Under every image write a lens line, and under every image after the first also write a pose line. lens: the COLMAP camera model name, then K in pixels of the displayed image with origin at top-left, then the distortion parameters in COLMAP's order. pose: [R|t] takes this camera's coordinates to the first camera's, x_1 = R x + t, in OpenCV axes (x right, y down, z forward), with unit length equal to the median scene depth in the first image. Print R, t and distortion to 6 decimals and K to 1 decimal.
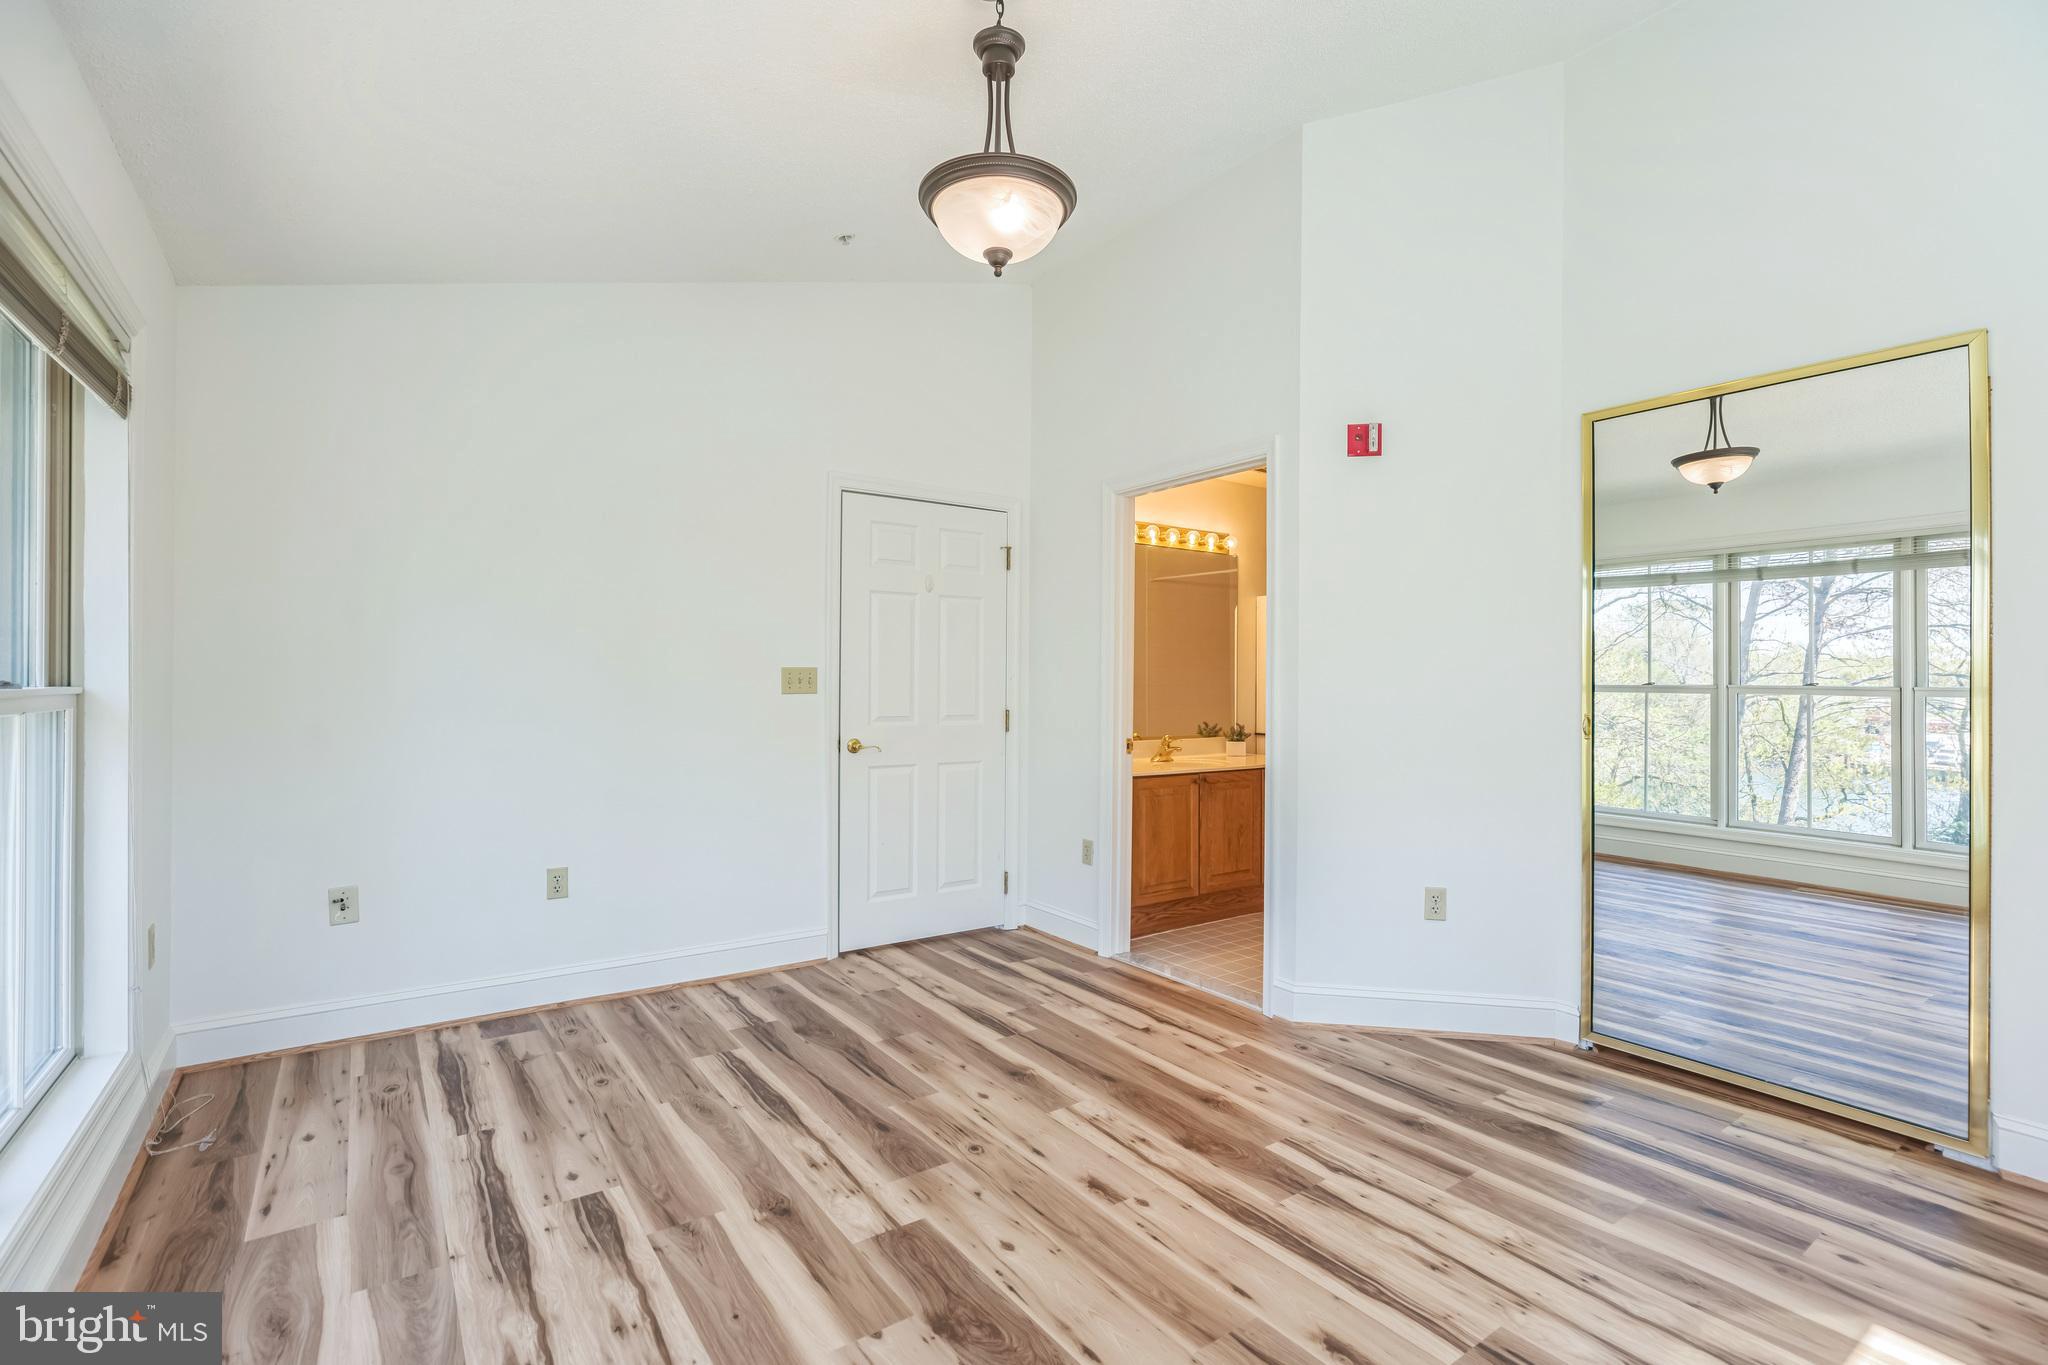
lens RADIAL K [[944.6, 0, 1023.5], [0, 944.6, 670.8], [0, 0, 1]] dist [-0.019790, 0.000527]
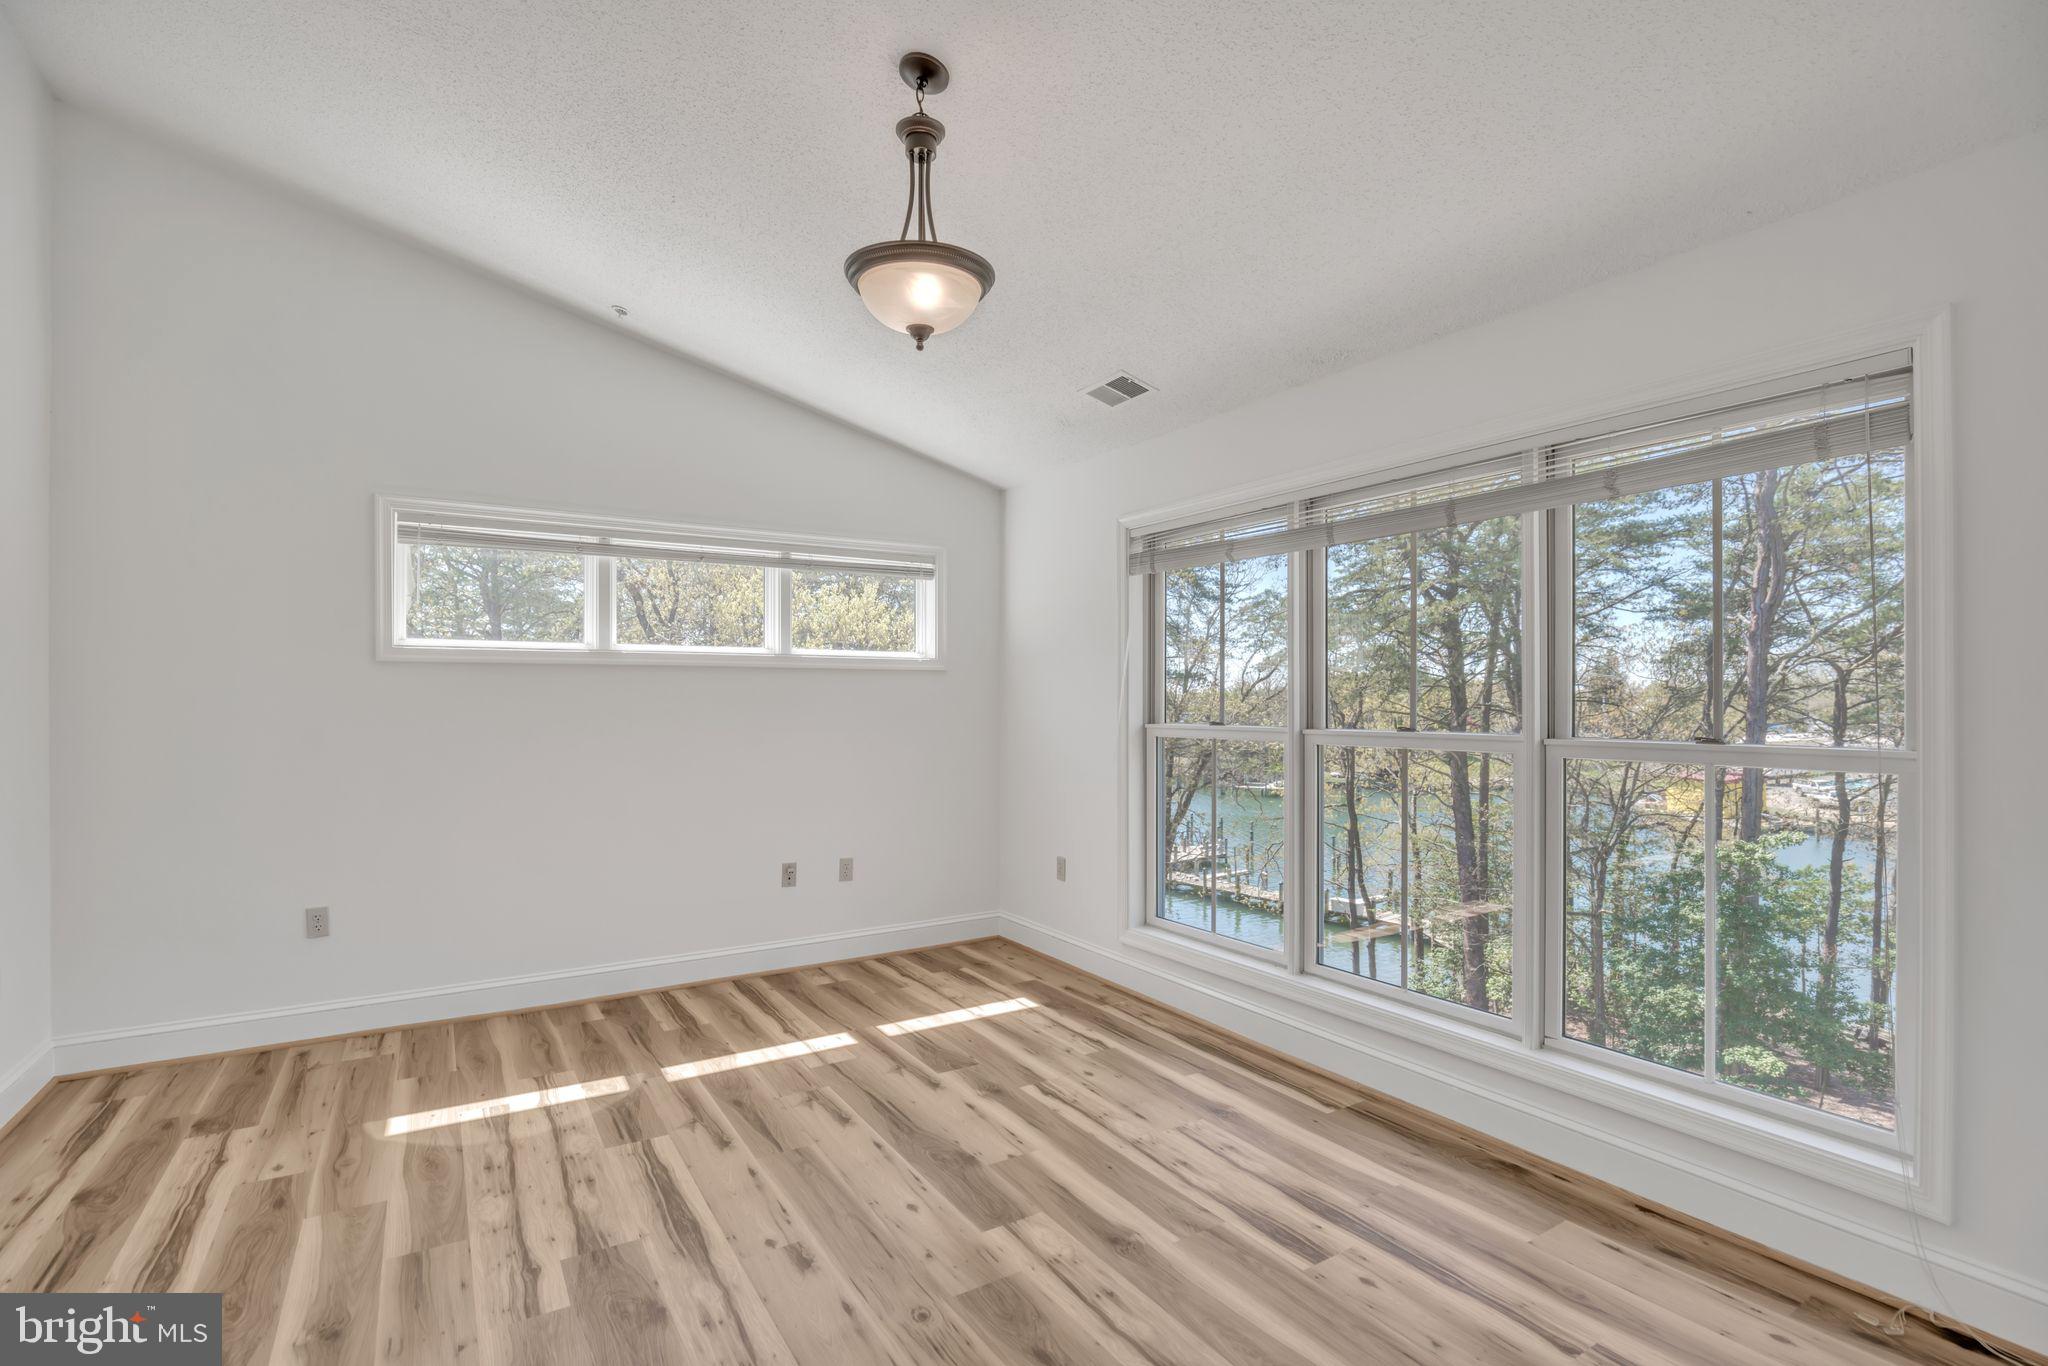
lens RADIAL K [[944.6, 0, 1023.5], [0, 944.6, 671.3], [0, 0, 1]] dist [-0.019790, 0.000527]
pose [[-0.998815, -0.004797, 0.048423, -0.195734], [-0.006585, 0.999299, -0.036848, -0.021143], [-0.048212, -0.037123, -0.998147, 2.033821]]
